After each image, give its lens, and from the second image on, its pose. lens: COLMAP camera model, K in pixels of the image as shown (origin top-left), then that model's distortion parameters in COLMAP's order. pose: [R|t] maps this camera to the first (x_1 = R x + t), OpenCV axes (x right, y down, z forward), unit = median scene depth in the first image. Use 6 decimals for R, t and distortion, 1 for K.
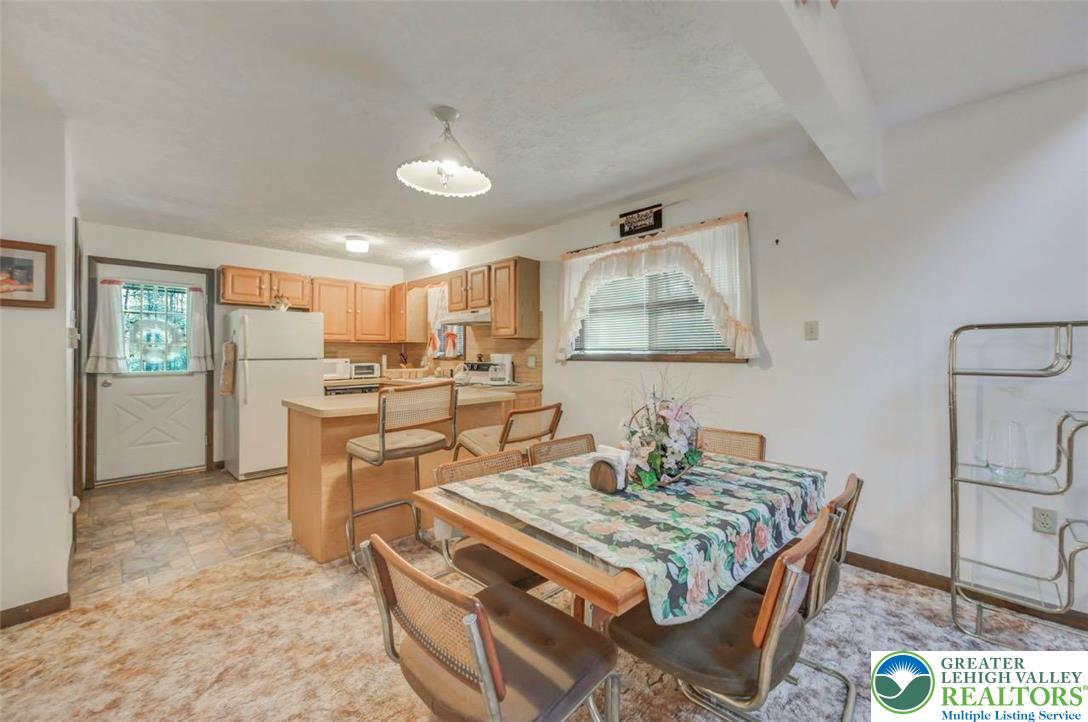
lens RADIAL K [[434.3, 0, 546.3], [0, 434.3, 355.6], [0, 0, 1]] dist [-0.000257, -0.000081]
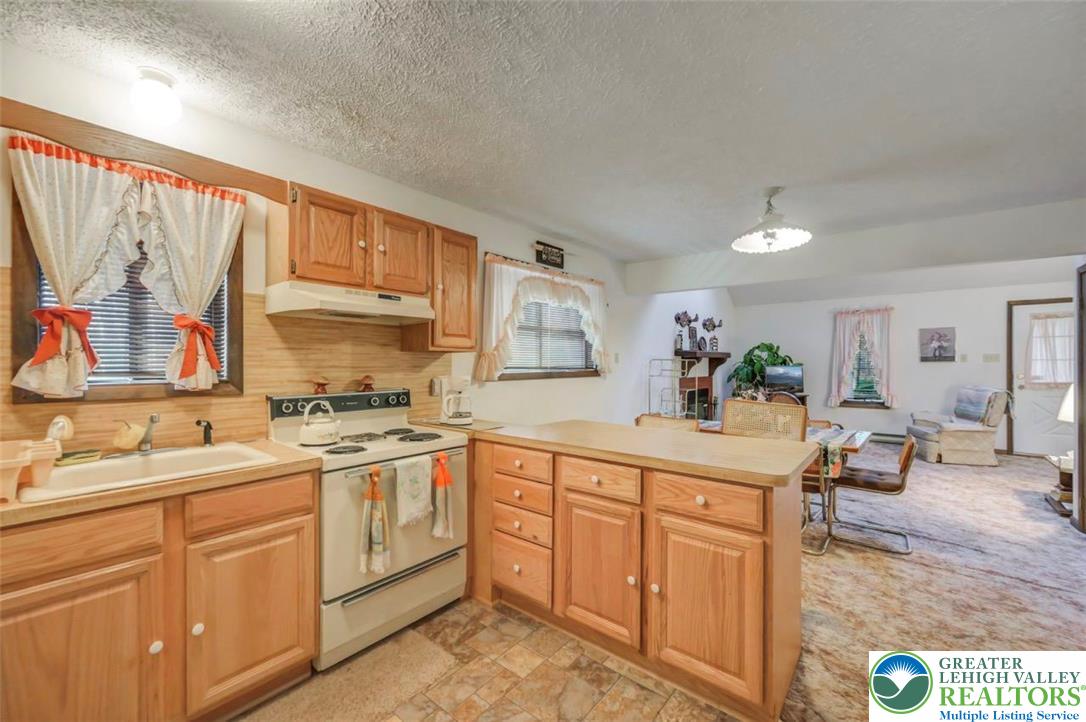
lens RADIAL K [[436.6, 0, 543.0], [0, 436.6, 361.0], [0, 0, 1]] dist [0.000982, 0.000062]
pose [[-0.085049, 0.004280, 0.996368, -0.901099], [0.002128, 0.999989, -0.004113, -0.026867], [-0.996374, 0.001771, -0.085058, 1.089369]]
